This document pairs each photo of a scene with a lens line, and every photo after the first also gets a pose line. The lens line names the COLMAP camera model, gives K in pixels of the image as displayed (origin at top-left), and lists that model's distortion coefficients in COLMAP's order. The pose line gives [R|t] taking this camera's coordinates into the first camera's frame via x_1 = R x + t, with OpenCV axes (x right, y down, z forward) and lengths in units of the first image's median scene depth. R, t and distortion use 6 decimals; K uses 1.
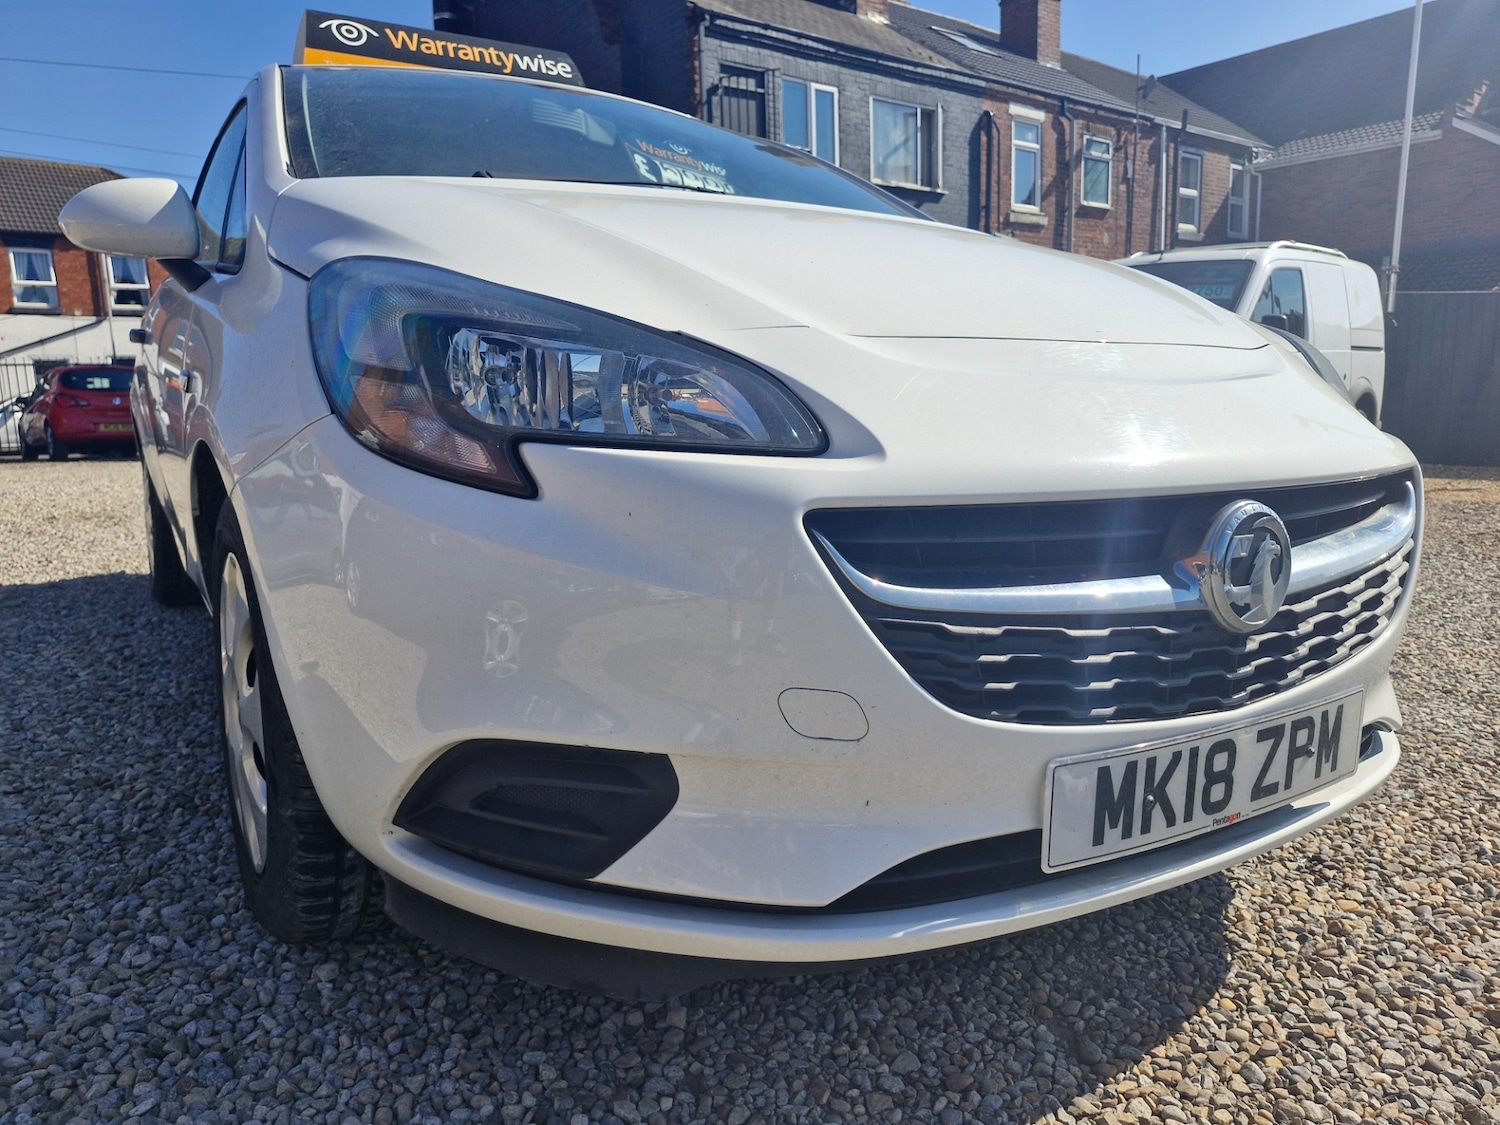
lens RADIAL K [[1057.0, 0, 750.0], [0, 1057.0, 562.5], [0, 0, 1]] dist [0.027807, -0.028836]
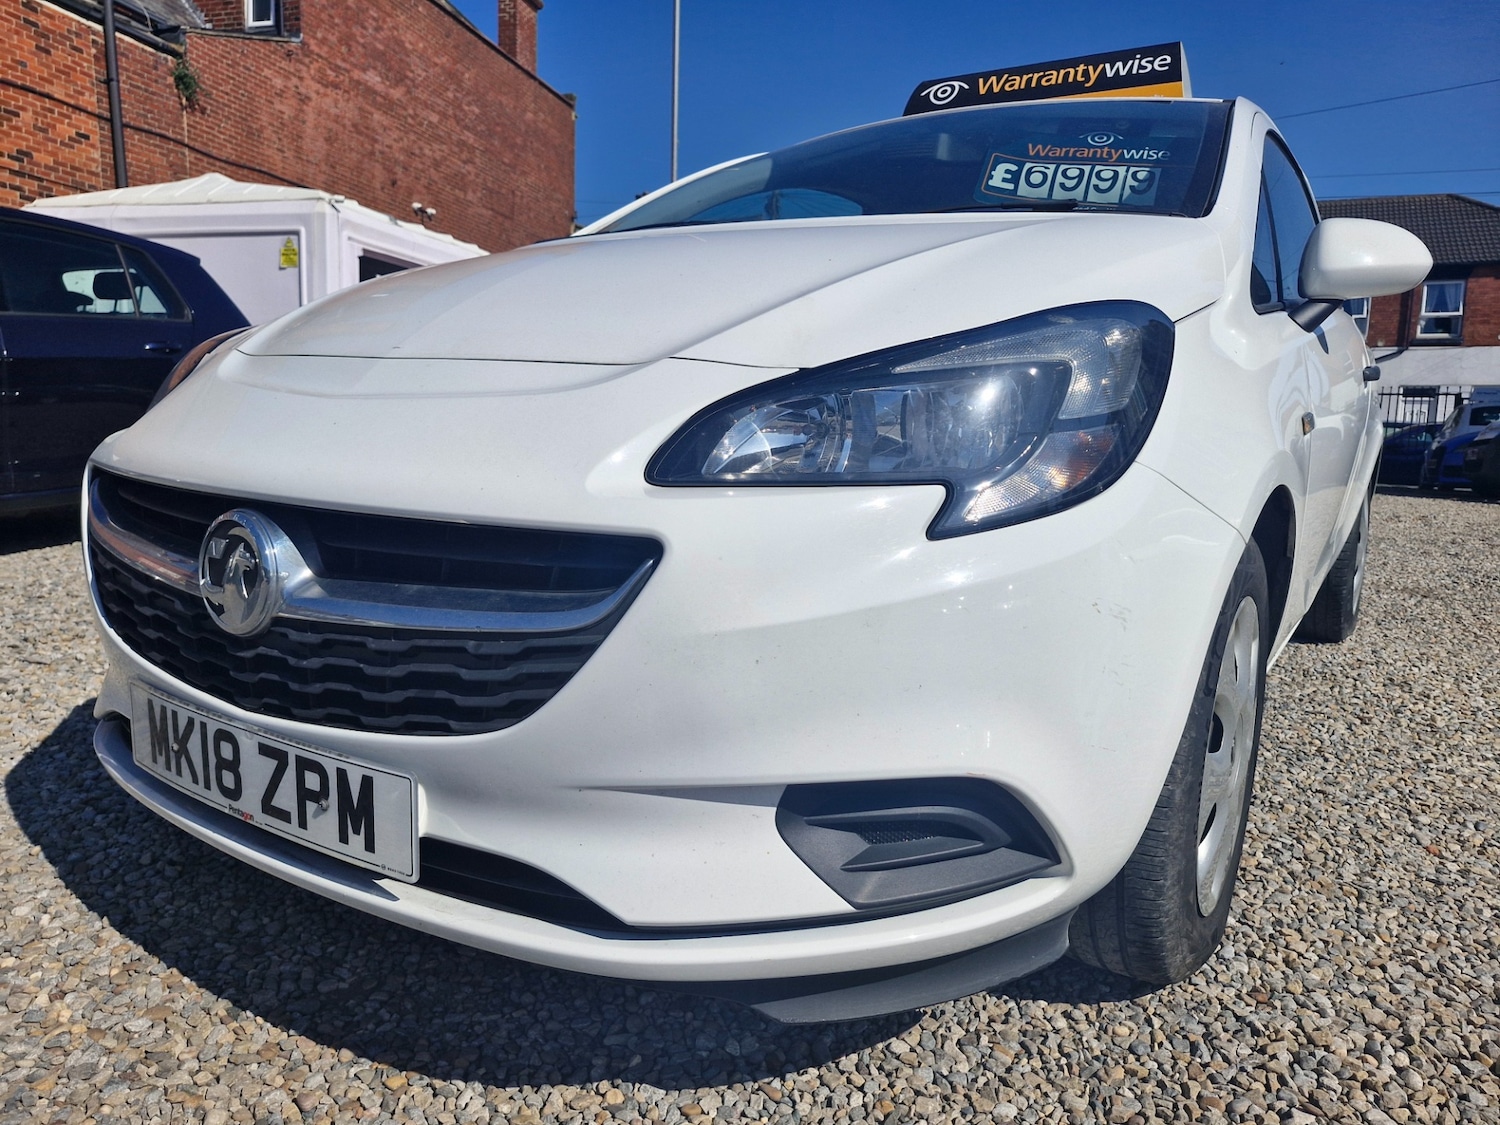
lens RADIAL K [[1073.2, 0, 729.7], [0, 1073.2, 560.6], [0, 0, 1]] dist [0.006775, 0.000949]
pose [[0.409383, 0.145834, -0.900632, 0.224341], [-0.174474, 0.981438, 0.079611, -0.024364], [0.895525, 0.124546, 0.427228, 0.136987]]
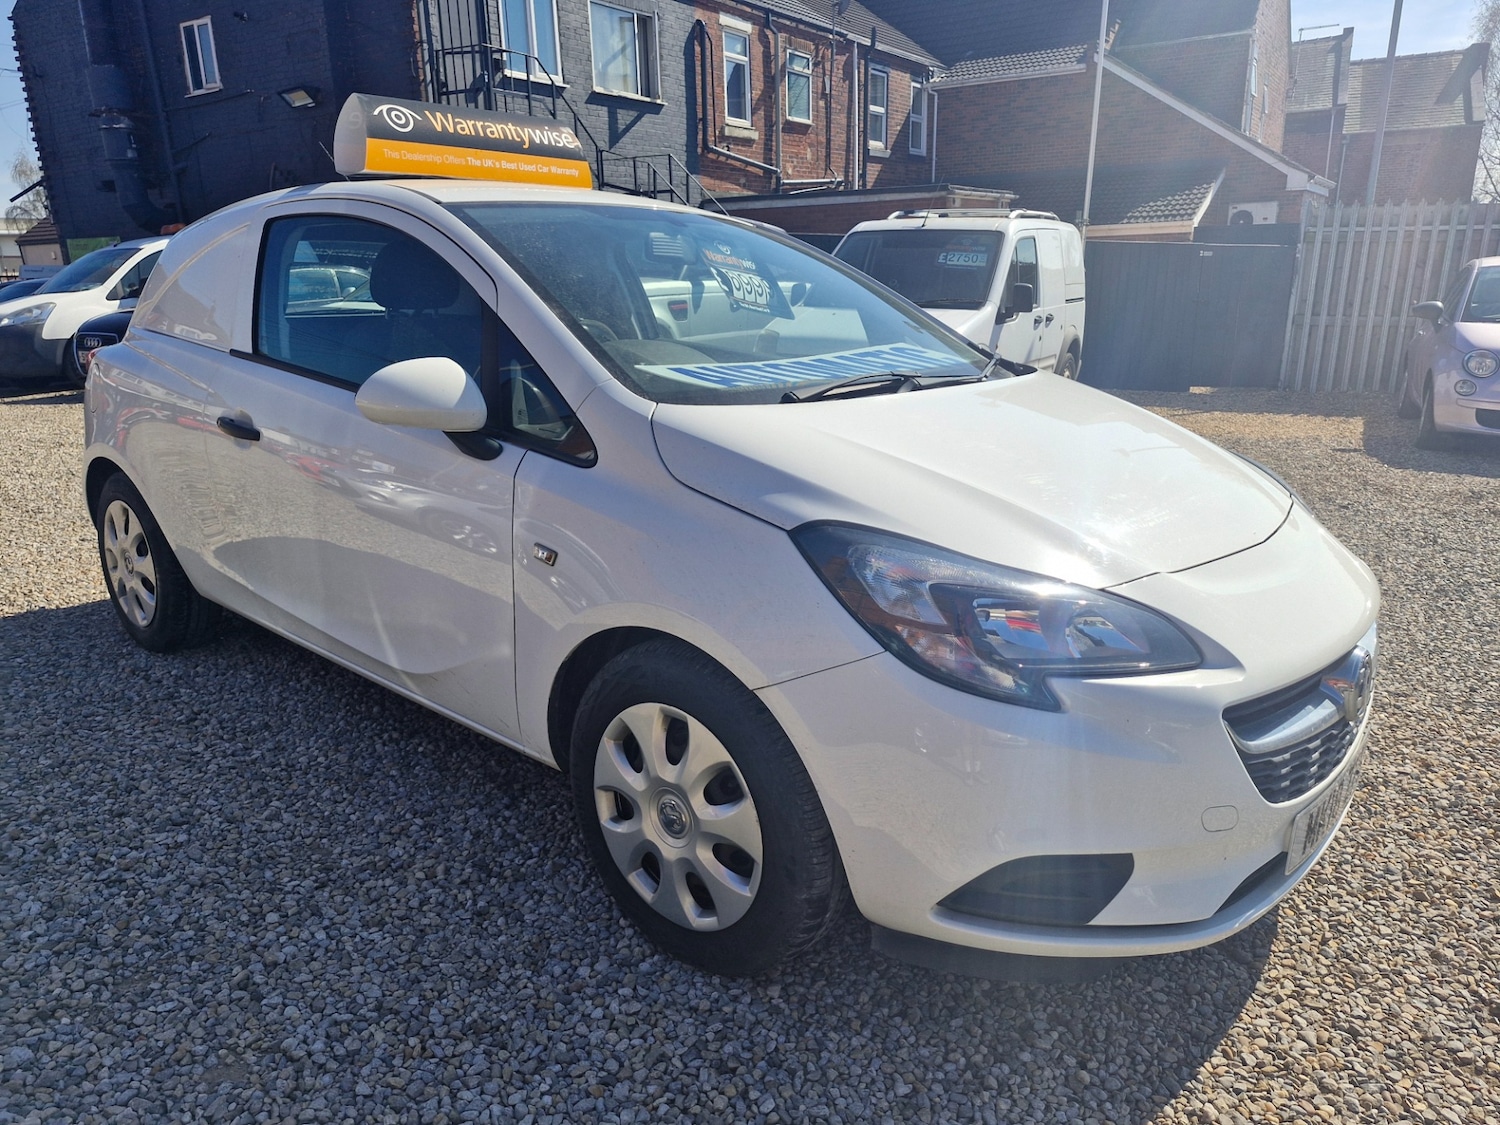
lens RADIAL K [[1052.0, 0, 746.1], [0, 1052.0, 572.6], [0, 0, 1]] dist [0.064961, -0.073399]
pose [[0.954774, -0.074301, 0.287900, -0.139814], [0.040539, 0.991762, 0.121513, -0.061304], [-0.294557, -0.104346, 0.949920, -0.050921]]
